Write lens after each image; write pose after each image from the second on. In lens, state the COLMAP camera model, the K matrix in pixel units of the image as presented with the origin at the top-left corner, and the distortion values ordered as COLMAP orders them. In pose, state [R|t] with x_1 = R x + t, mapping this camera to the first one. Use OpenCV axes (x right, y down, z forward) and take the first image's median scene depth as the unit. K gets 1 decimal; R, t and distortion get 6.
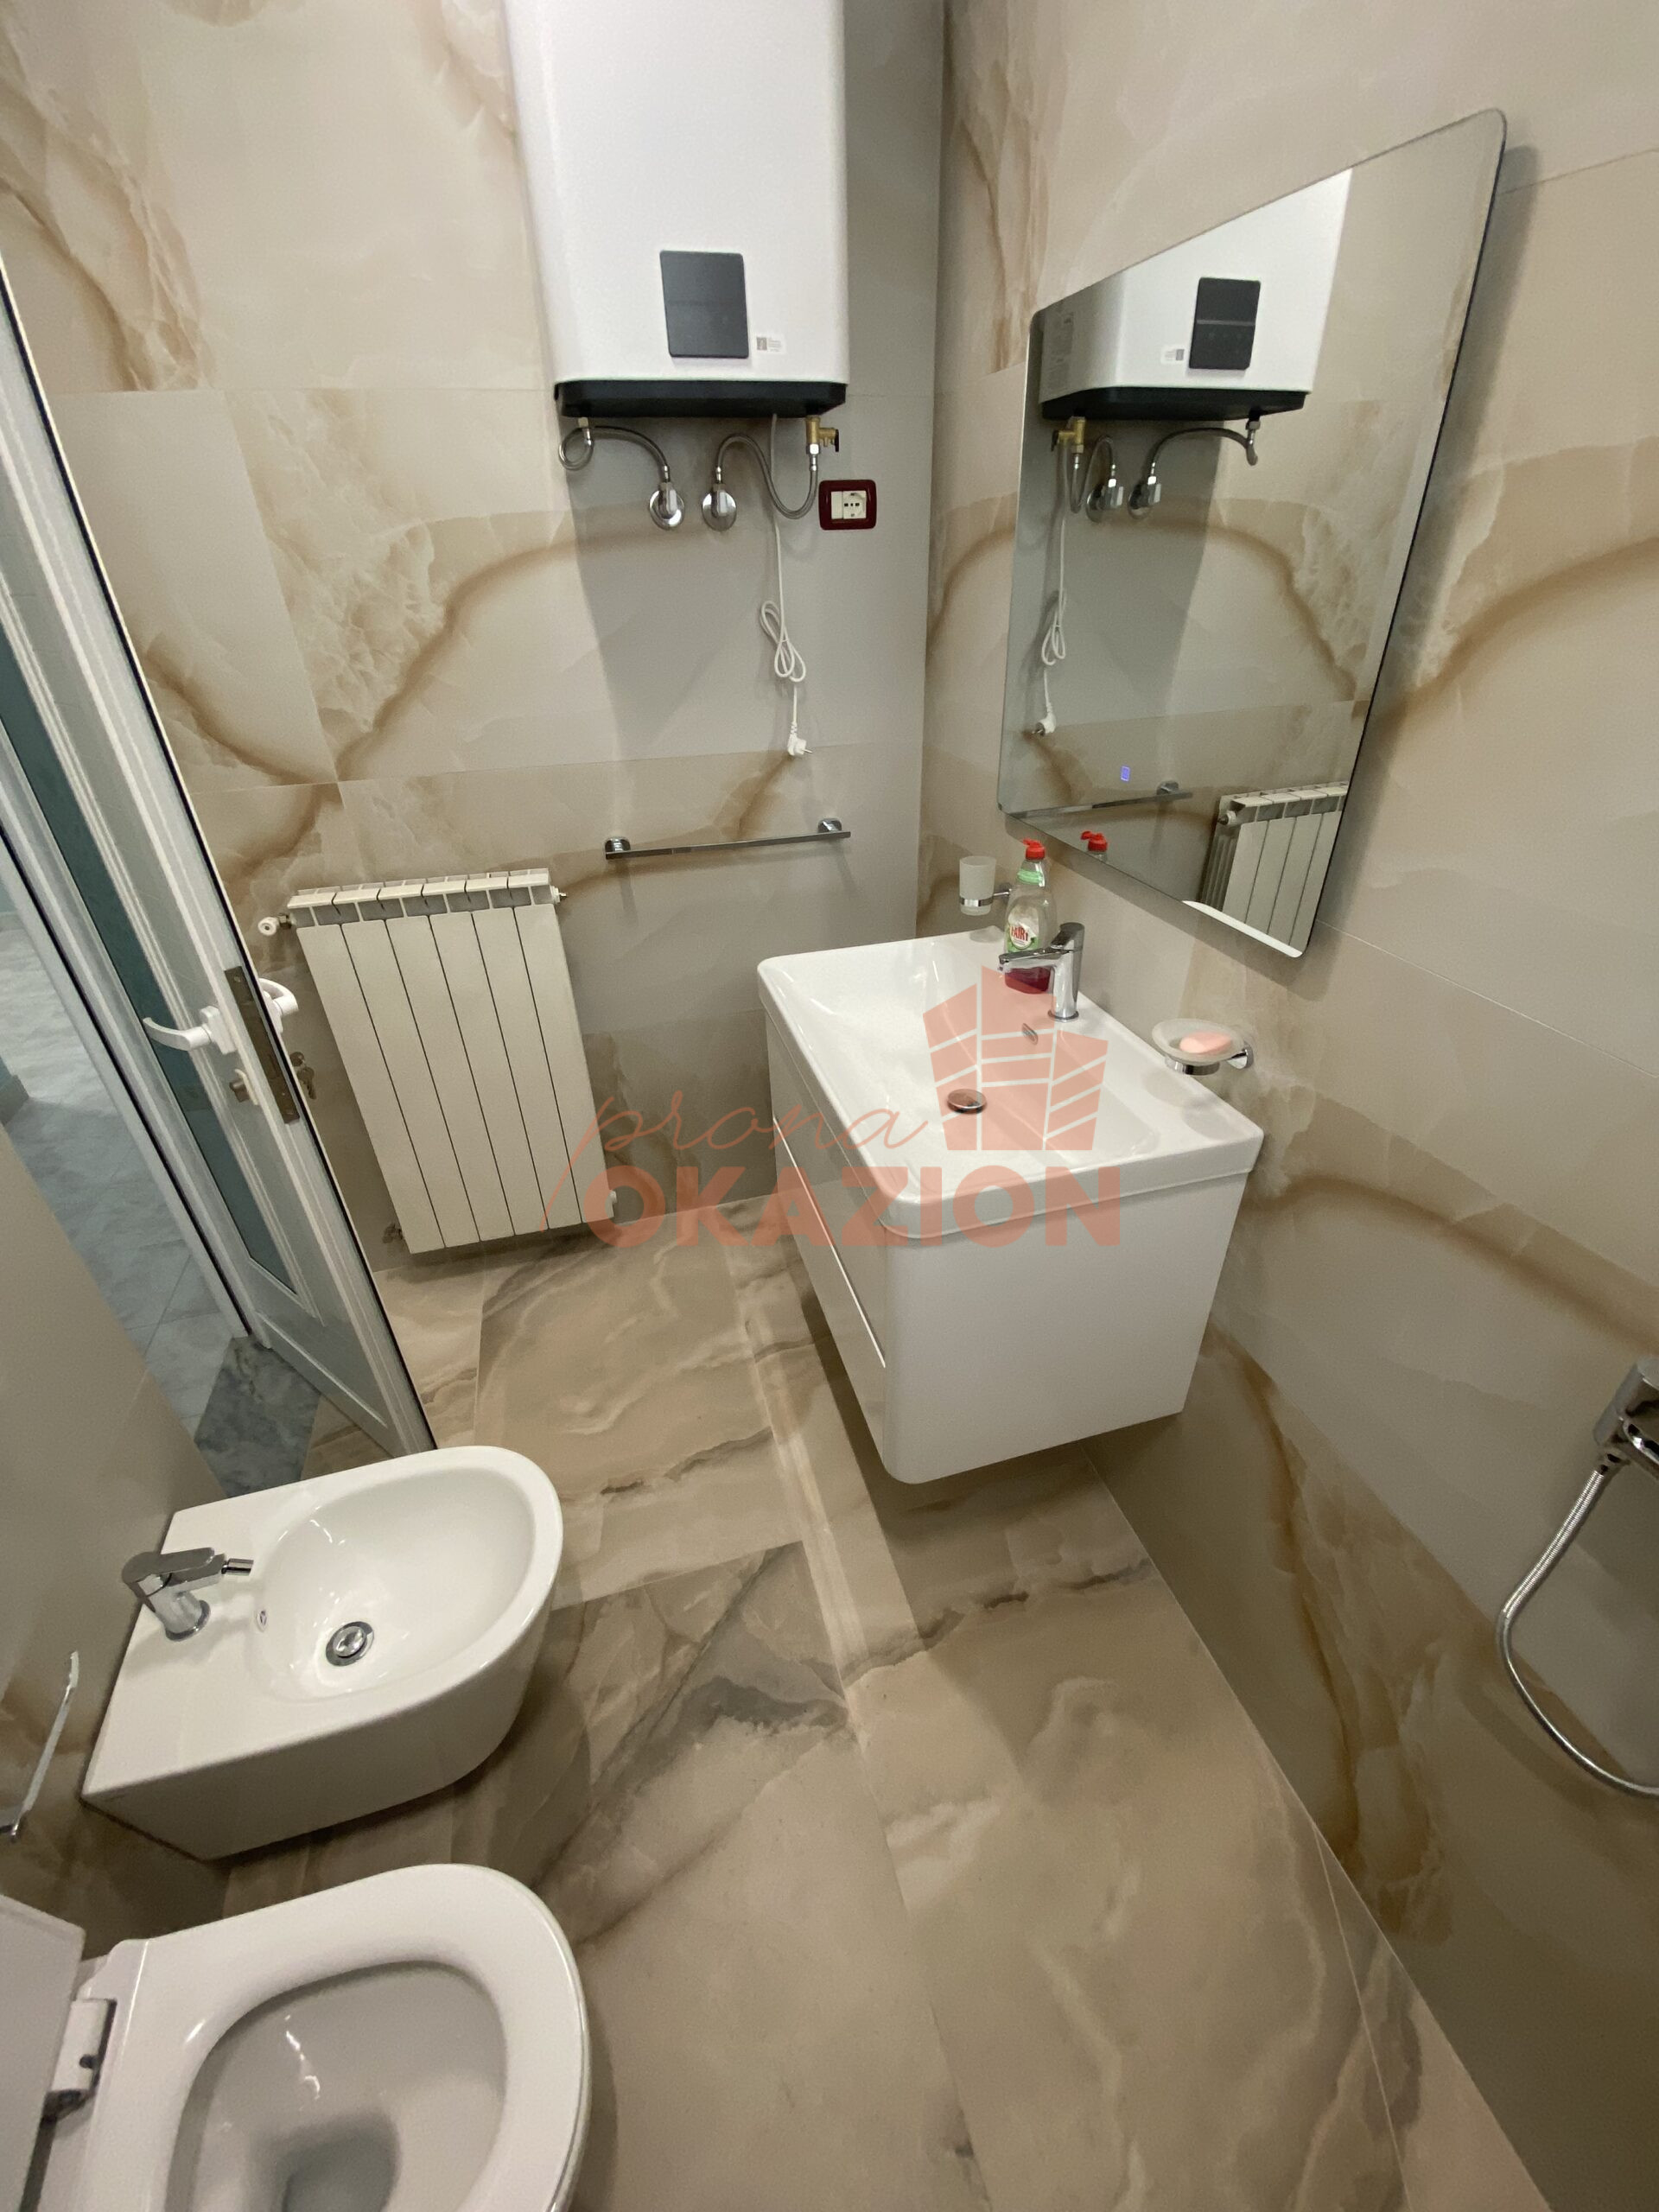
lens RADIAL K [[893.4, 0, 844.6], [0, 893.4, 1121.9], [0, 0, 1]] dist [-0.018612, -0.007167]
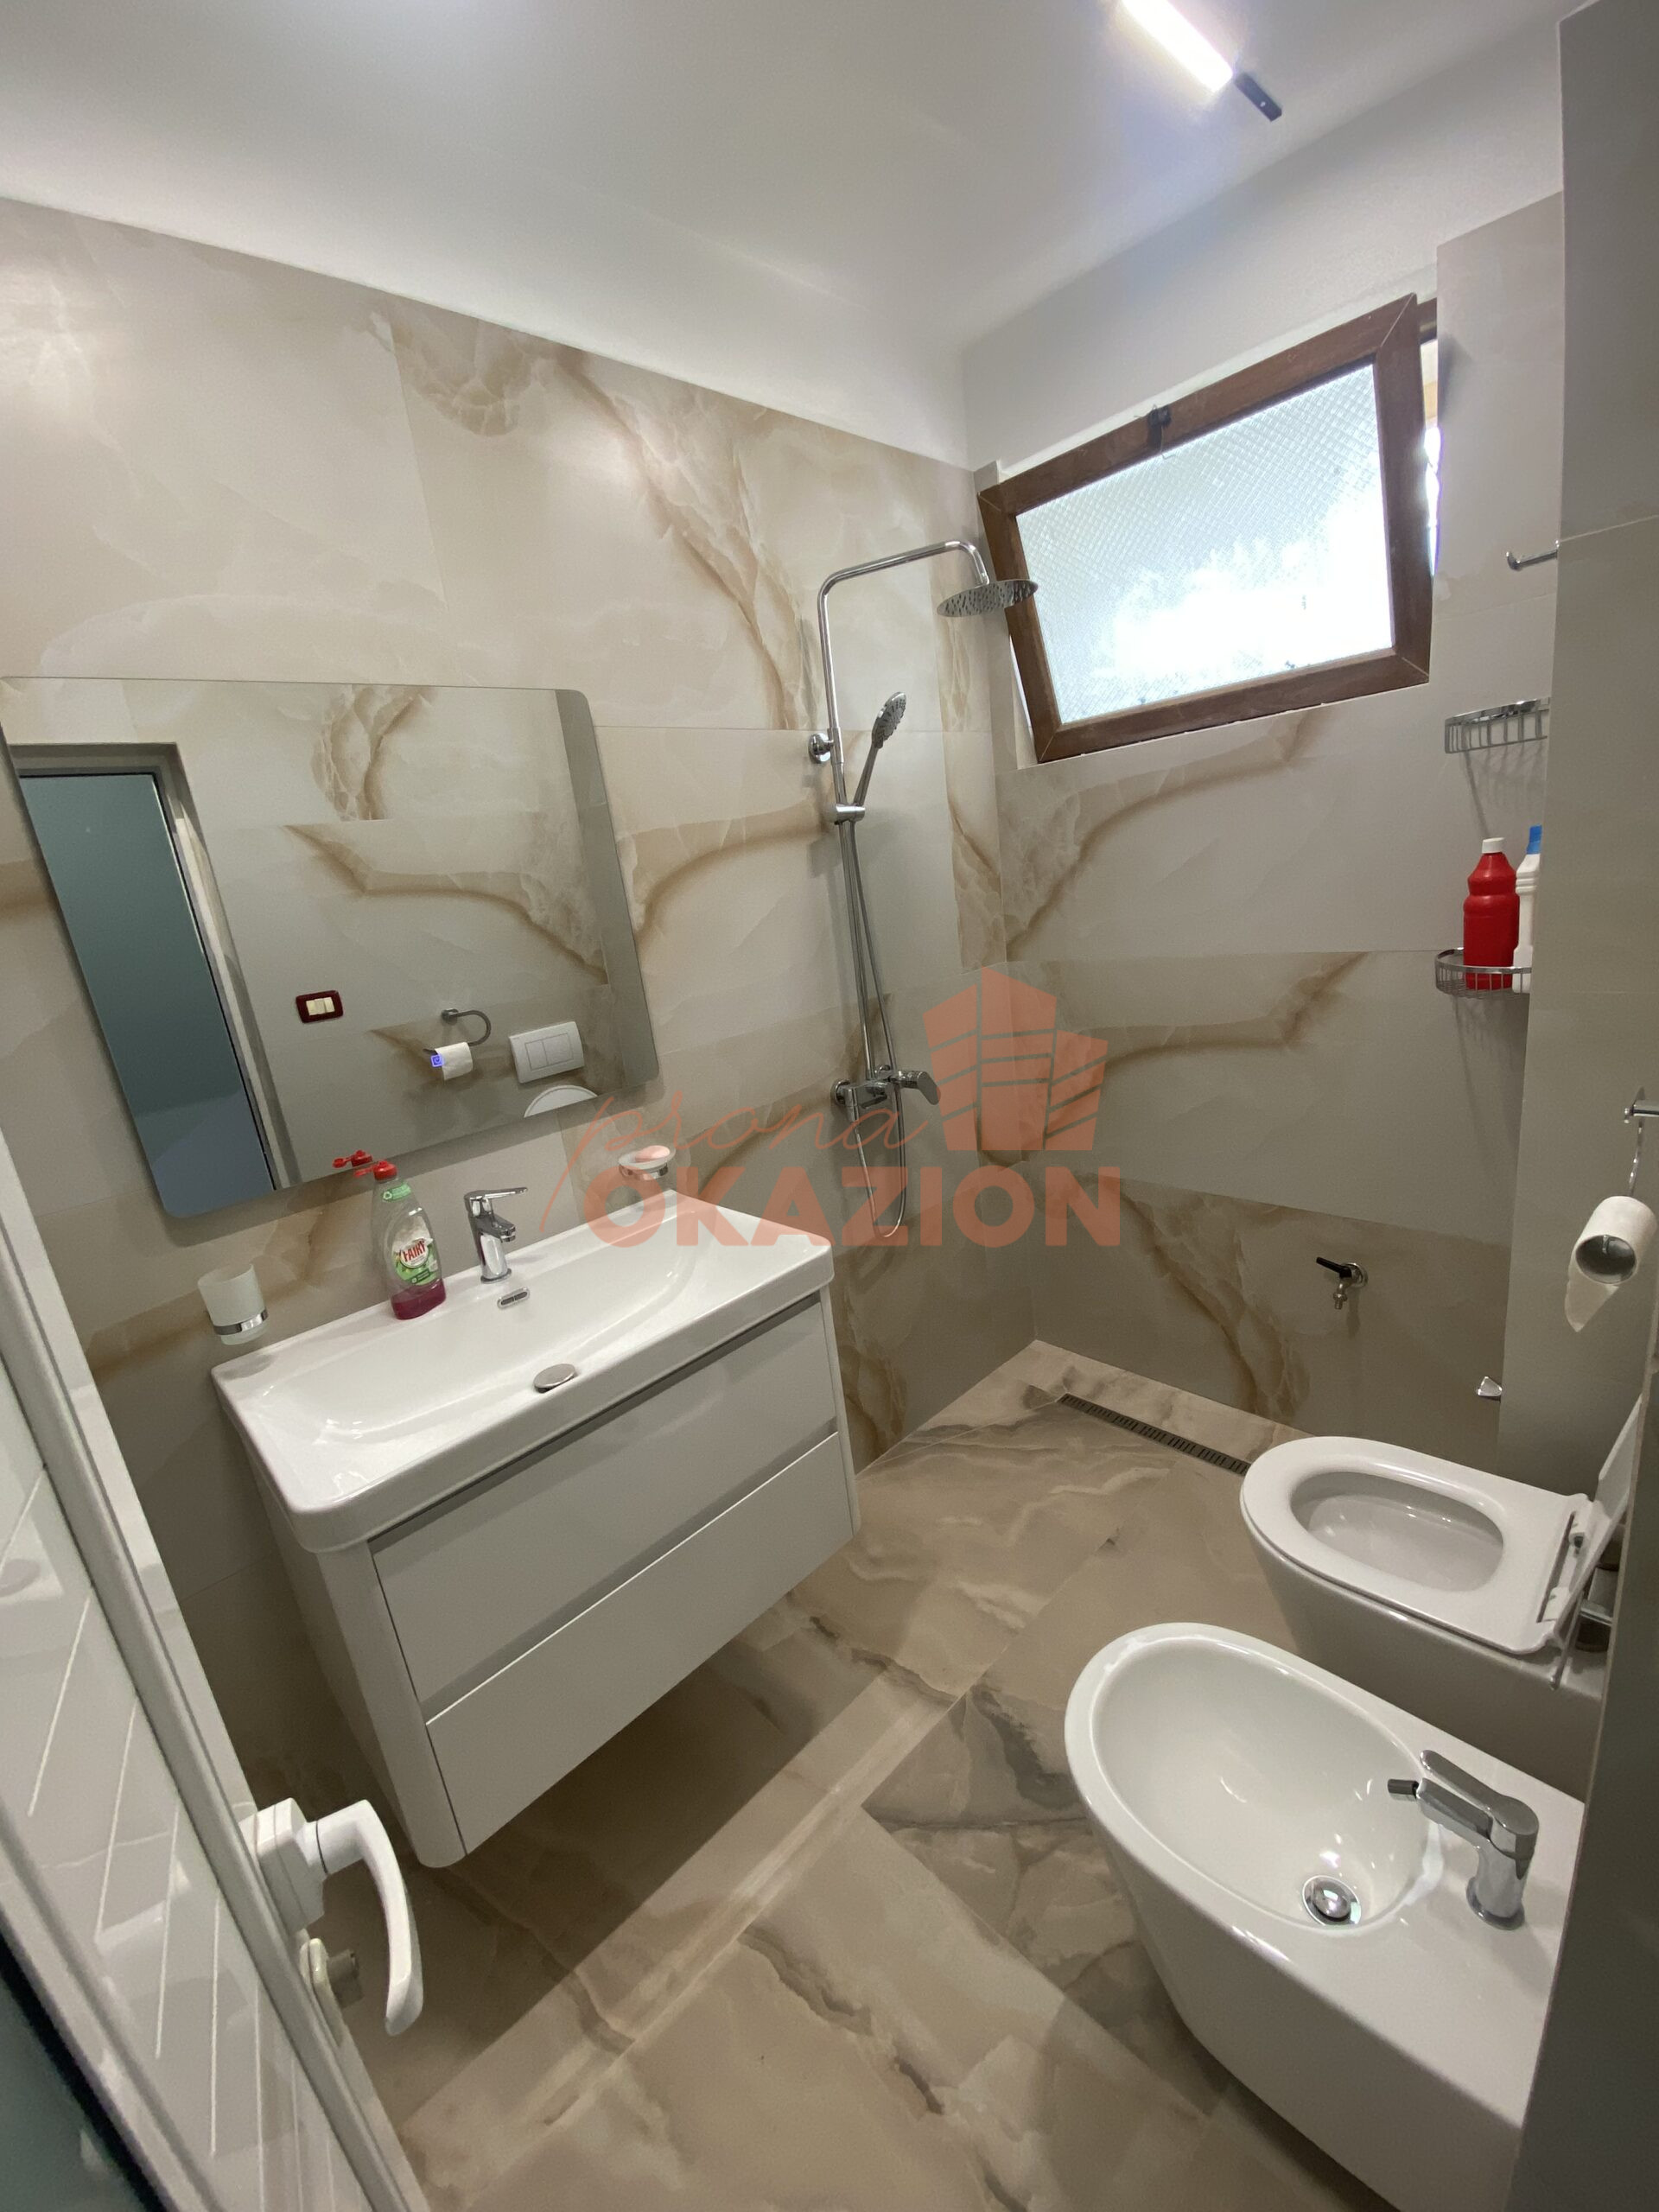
lens RADIAL K [[893.4, 0, 838.2], [0, 893.4, 1088.8], [0, 0, 1]] dist [-0.018612, -0.007167]
pose [[-0.463909, -0.169721, 0.869473, -0.765174], [0.574089, 0.689901, 0.440975, -0.487340], [-0.674693, 0.703727, -0.222617, 0.774724]]
